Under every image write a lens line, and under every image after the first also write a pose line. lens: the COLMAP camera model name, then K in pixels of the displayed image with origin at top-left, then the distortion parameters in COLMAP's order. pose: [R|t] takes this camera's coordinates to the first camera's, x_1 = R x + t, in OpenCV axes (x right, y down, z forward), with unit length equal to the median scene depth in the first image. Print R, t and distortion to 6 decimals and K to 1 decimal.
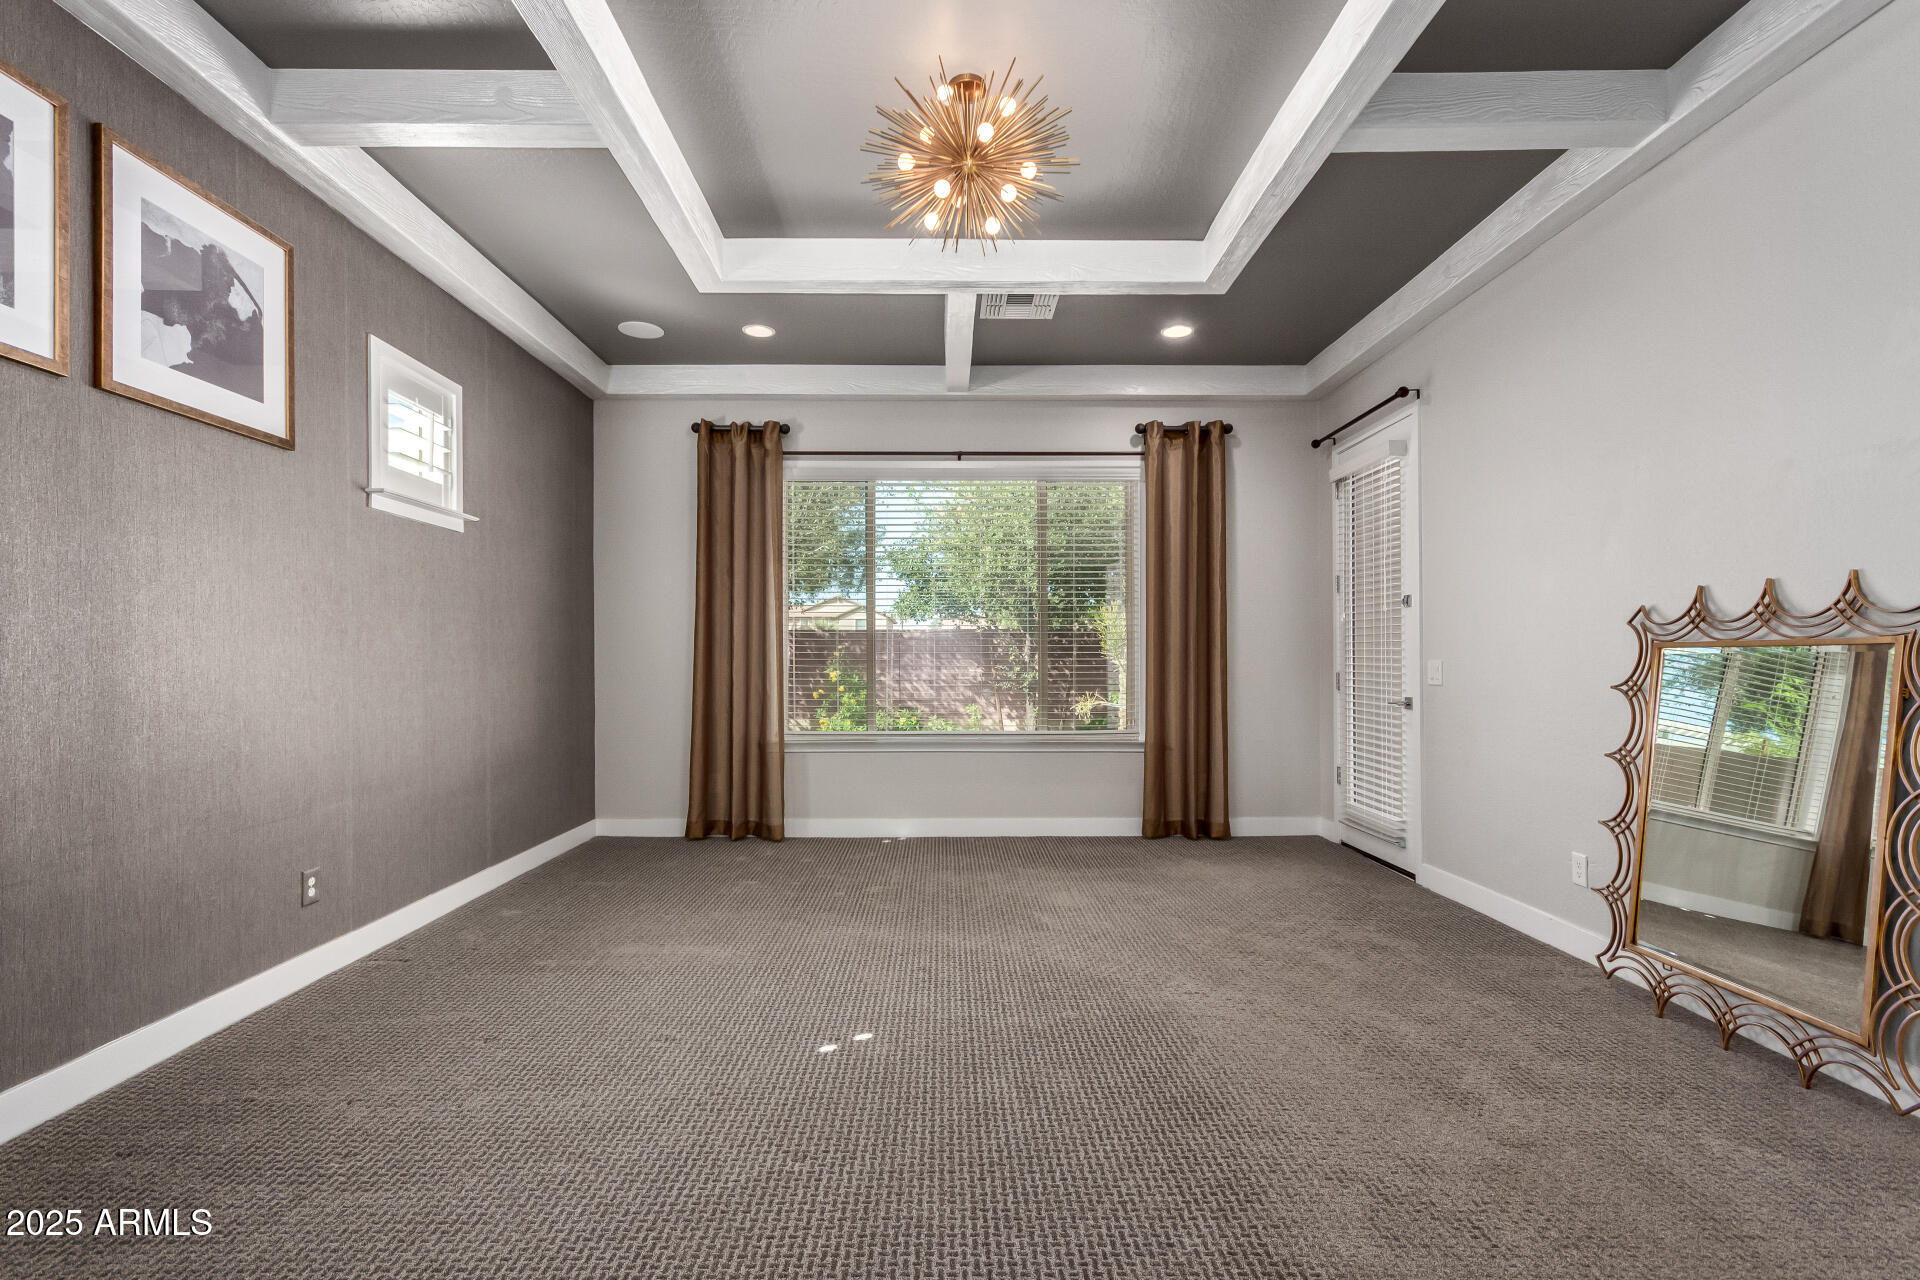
lens RADIAL K [[895.0, 0, 950.7], [0, 895.0, 653.8], [0, 0, 1]] dist [0.004359, 0.000851]
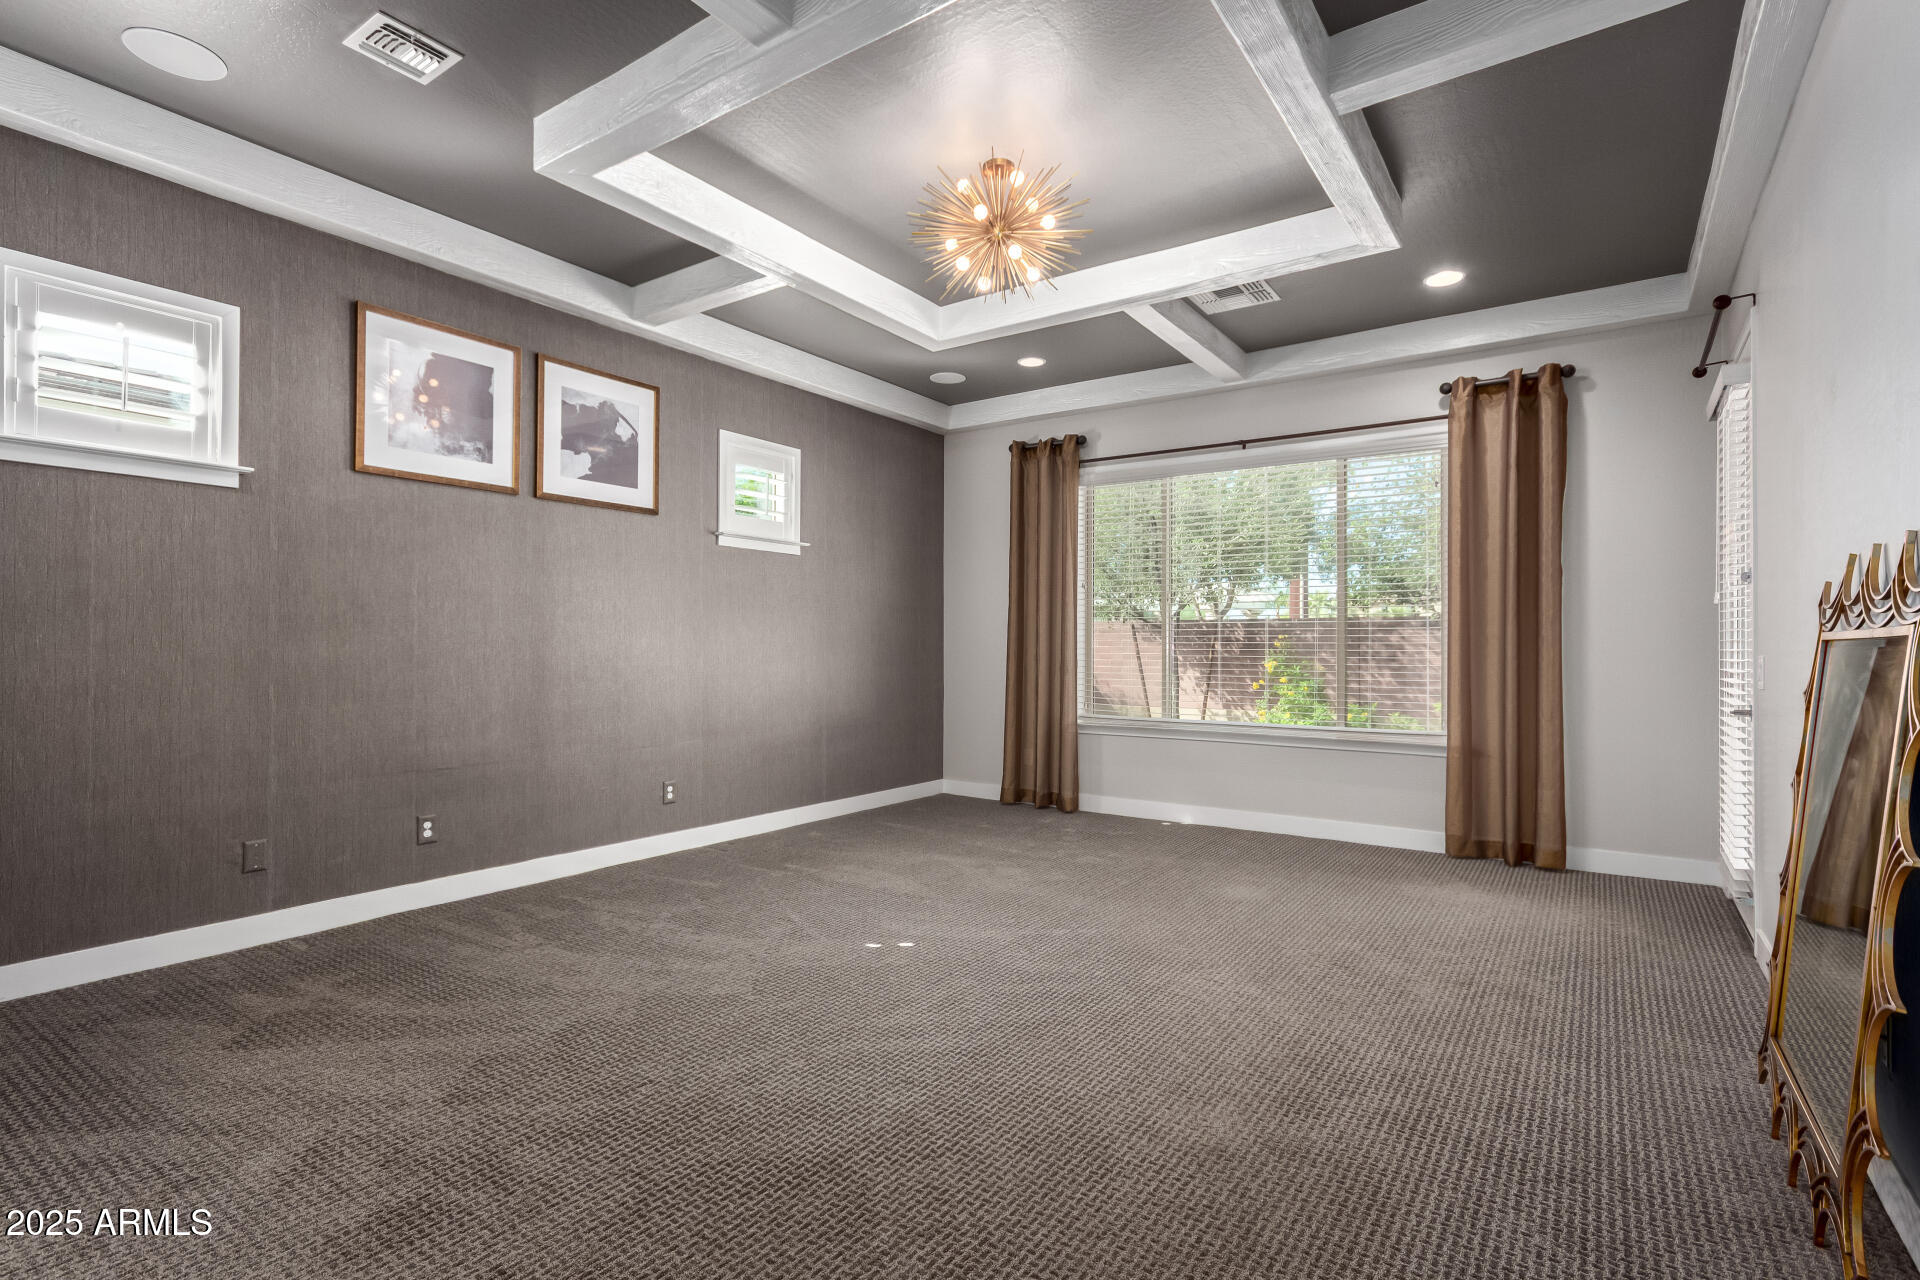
lens RADIAL K [[918.9, 0, 958.8], [0, 918.9, 631.4], [0, 0, 1]] dist [-0.003040, 0.000218]
pose [[0.815093, -0.004641, -0.579312, 0.425032], [-0.002517, 0.999930, -0.011552, -0.002223], [0.579325, 0.010874, 0.815024, -0.010069]]
